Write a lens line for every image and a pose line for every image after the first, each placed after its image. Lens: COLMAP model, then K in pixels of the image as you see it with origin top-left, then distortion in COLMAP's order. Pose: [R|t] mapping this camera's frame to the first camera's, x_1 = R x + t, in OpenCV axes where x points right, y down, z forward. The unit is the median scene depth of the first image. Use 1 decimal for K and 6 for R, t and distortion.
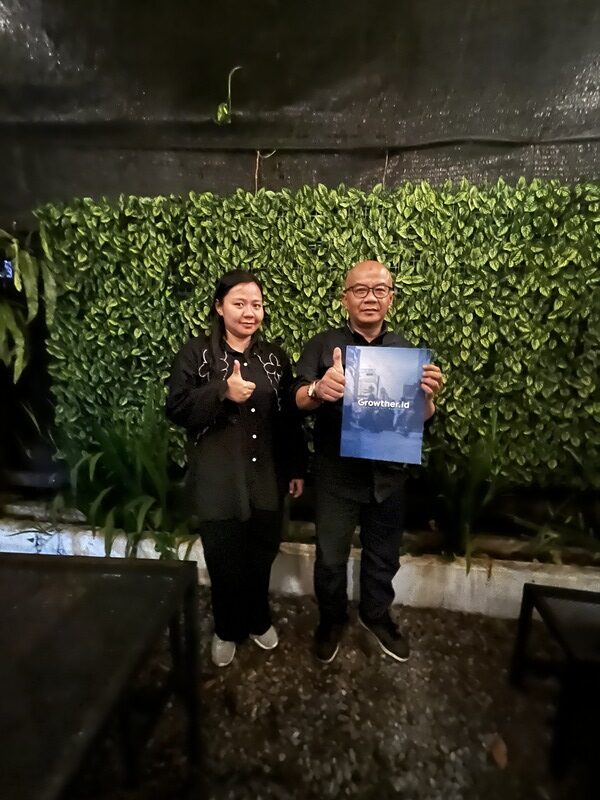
lens RADIAL K [[322.5, 0, 295.0], [0, 322.5, 395.4], [0, 0, 1]] dist [0.000875, -0.000126]
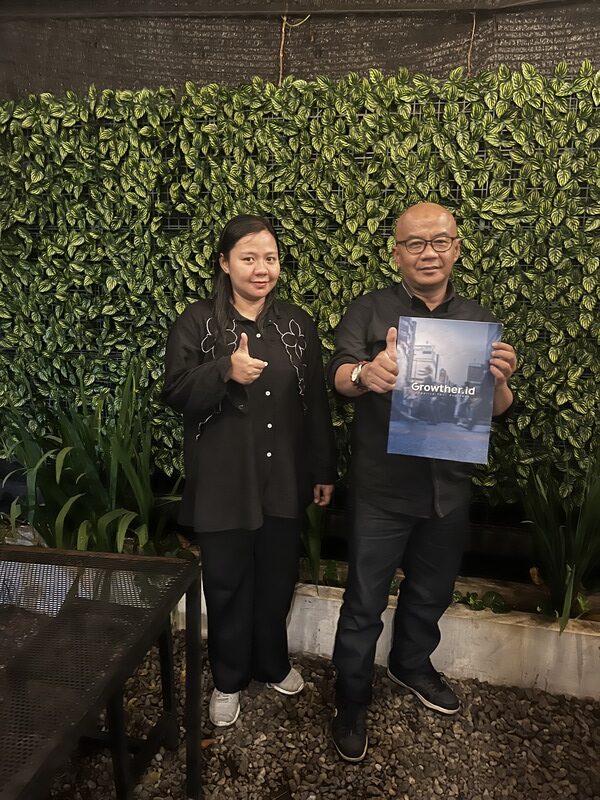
lens RADIAL K [[613.8, 0, 298.8], [0, 613.8, 398.2], [0, 0, 1]] dist [0.053658, -0.098053]
pose [[0.994121, 0.022970, -0.105814, 0.075708], [-0.019317, 0.999186, 0.035426, 0.002230], [0.106541, -0.033174, 0.993755, -0.337252]]
